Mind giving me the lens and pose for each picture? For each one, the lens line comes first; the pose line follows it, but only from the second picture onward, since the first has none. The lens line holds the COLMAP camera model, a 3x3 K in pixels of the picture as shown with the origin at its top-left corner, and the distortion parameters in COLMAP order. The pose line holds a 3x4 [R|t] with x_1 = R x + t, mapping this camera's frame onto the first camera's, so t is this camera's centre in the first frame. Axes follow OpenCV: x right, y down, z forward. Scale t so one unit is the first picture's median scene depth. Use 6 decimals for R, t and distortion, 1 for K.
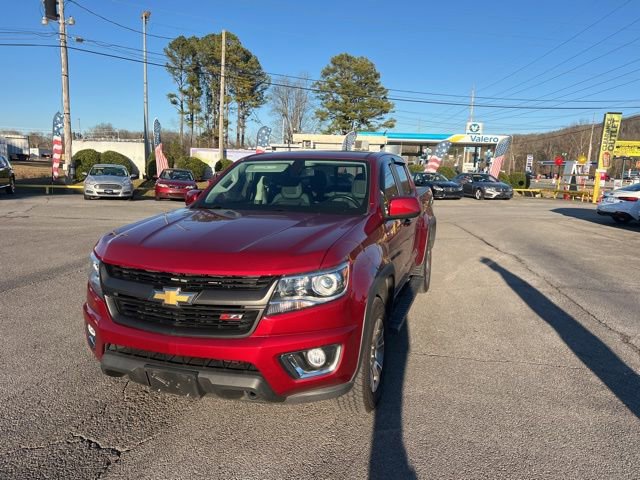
lens RADIAL K [[479.4, 0, 323.8], [0, 479.4, 241.7], [0, 0, 1]] dist [0.052430, -0.054331]
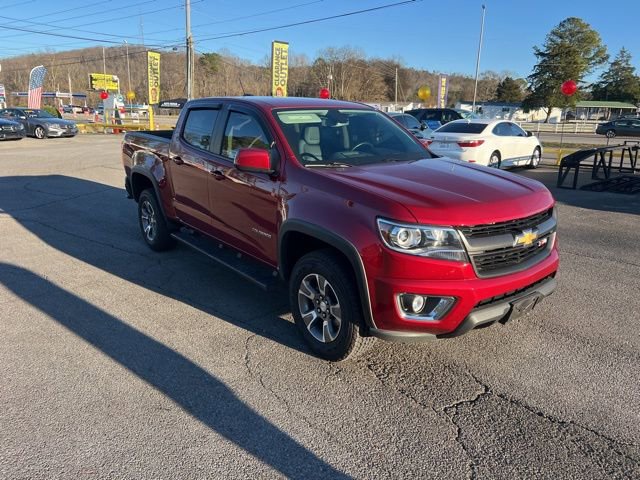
lens RADIAL K [[479.4, 0, 321.1], [0, 479.4, 233.8], [0, 0, 1]] dist [0.052430, -0.054331]
pose [[0.558190, -0.217496, 0.800699, -0.143490], [0.121173, 0.976054, 0.180655, -0.015732], [-0.820817, -0.003817, 0.571178, 0.069352]]
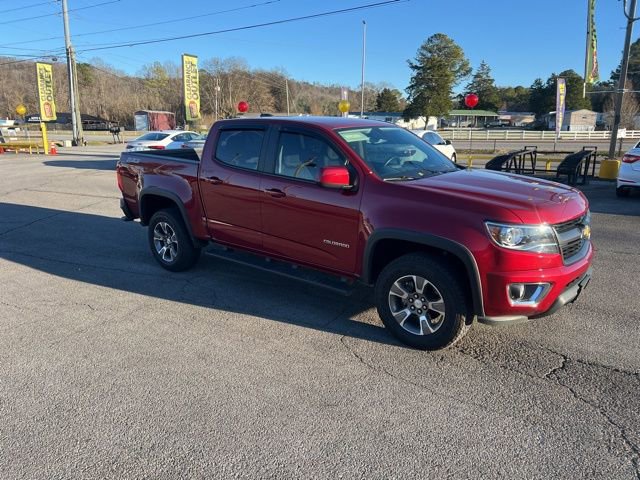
lens RADIAL K [[479.4, 0, 311.9], [0, 479.4, 242.1], [0, 0, 1]] dist [0.052430, -0.054331]
pose [[0.370036, -0.245412, 0.896017, -0.180181], [0.150243, 0.967590, 0.202968, -0.025304], [-0.916788, 0.059515, 0.394915, 0.110723]]
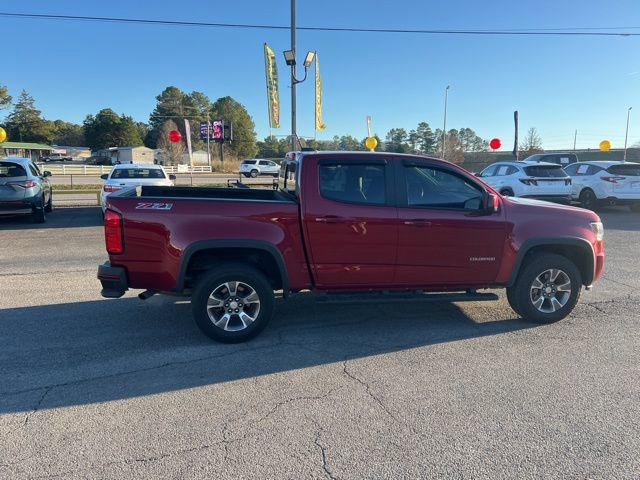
lens RADIAL K [[479.4, 0, 321.2], [0, 479.4, 249.5], [0, 0, 1]] dist [0.052430, -0.054331]
pose [[-0.483362, -0.187191, 0.855173, -0.165801], [0.110297, 0.956064, 0.271618, -0.052068], [-0.868444, 0.225613, -0.441478, 0.295429]]
